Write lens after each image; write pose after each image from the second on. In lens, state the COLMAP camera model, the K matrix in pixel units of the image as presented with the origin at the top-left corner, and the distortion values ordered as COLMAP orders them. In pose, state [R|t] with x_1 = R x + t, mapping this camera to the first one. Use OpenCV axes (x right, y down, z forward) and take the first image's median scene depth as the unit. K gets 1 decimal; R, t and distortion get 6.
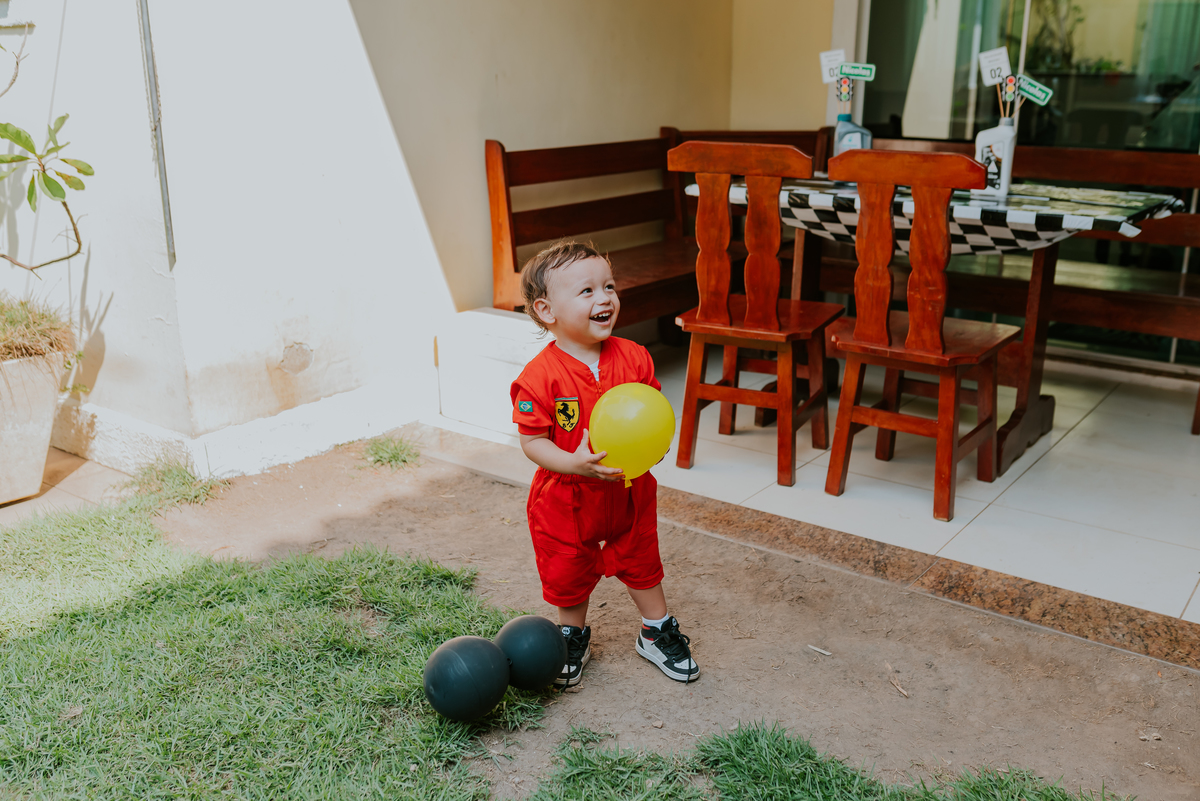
lens RADIAL K [[1163.9, 0, 601.1], [0, 1163.9, 385.6], [0, 0, 1]] dist [-0.000444, -0.003509]
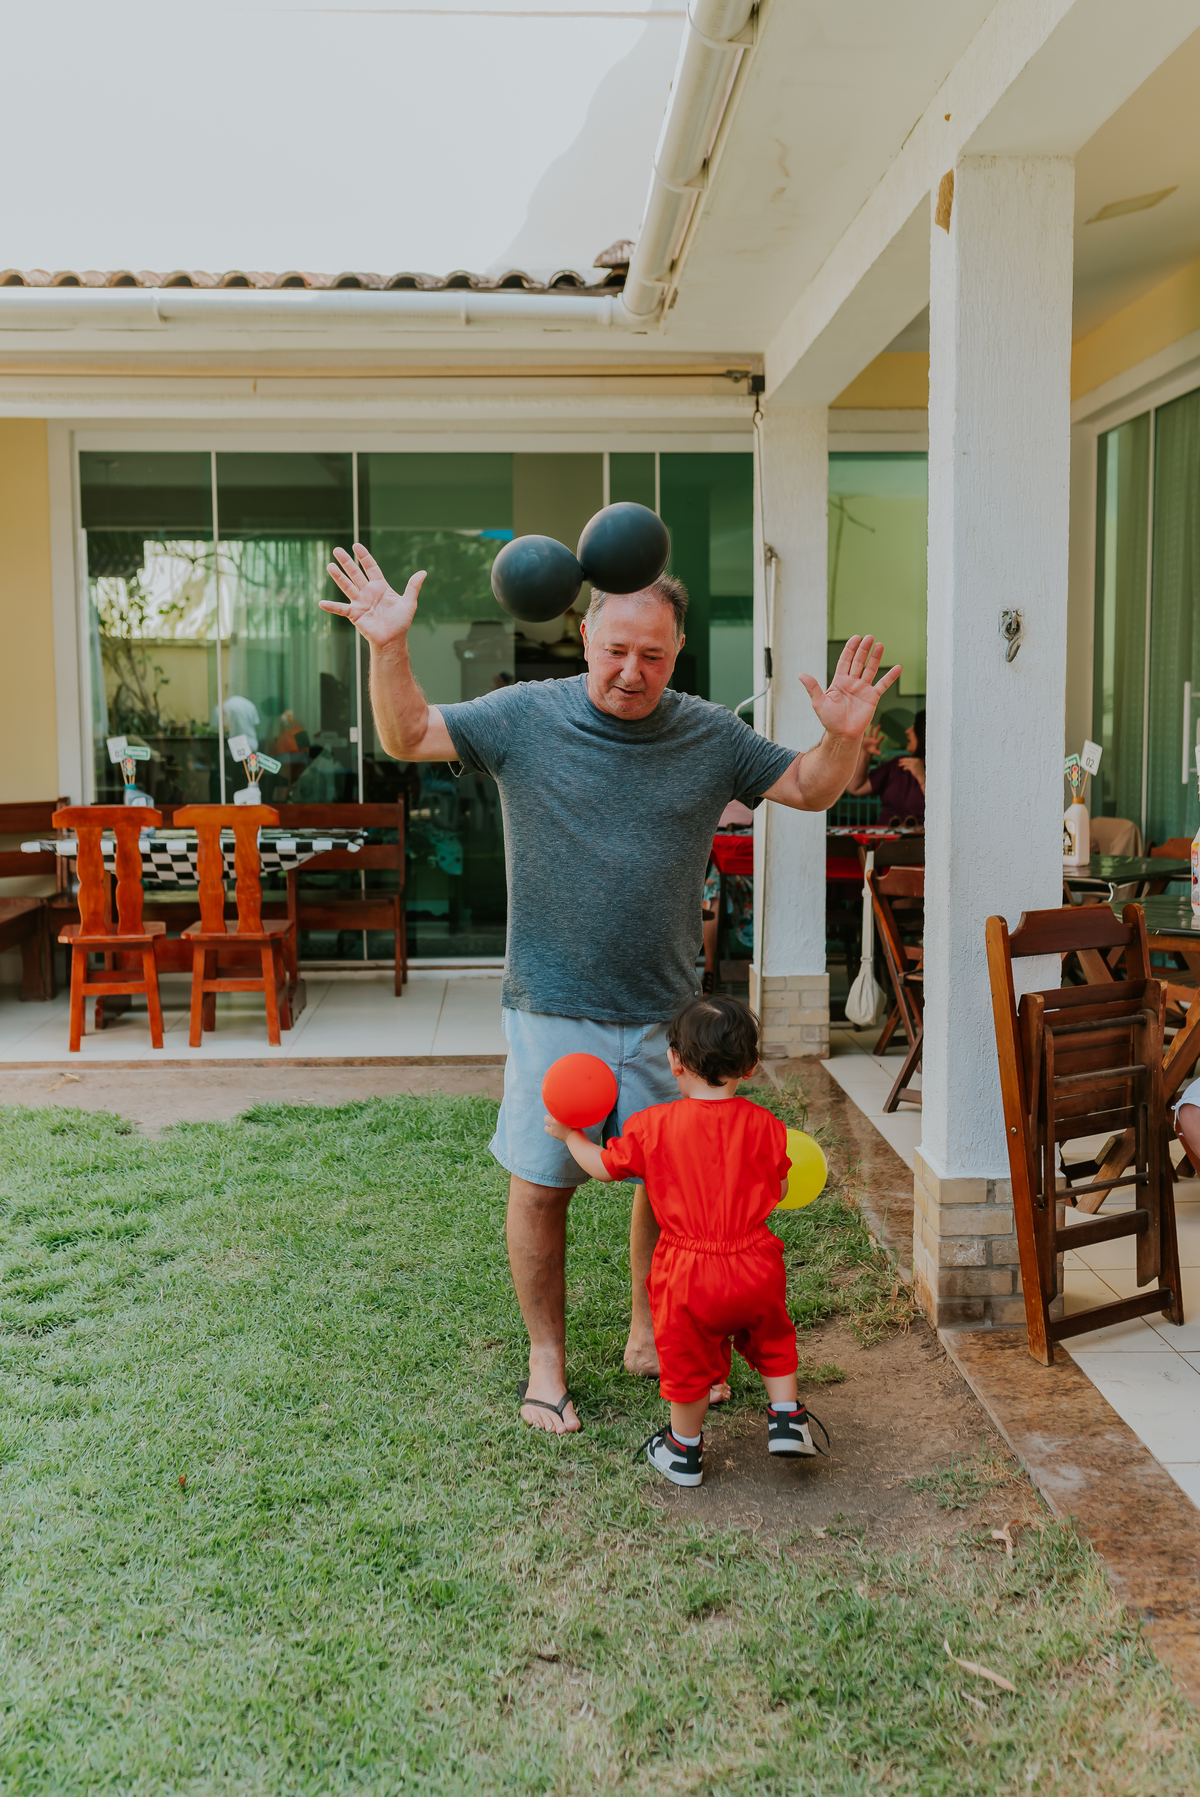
lens RADIAL K [[1742.9, 0, 600.0], [0, 1742.9, 898.5], [0, 0, 1]] dist [-0.000444, -0.003509]
pose [[0.782296, -0.080271, 0.617714, -0.764709], [0.180206, 0.978422, -0.101075, 0.238036], [-0.596271, 0.190386, 0.779881, -1.050645]]
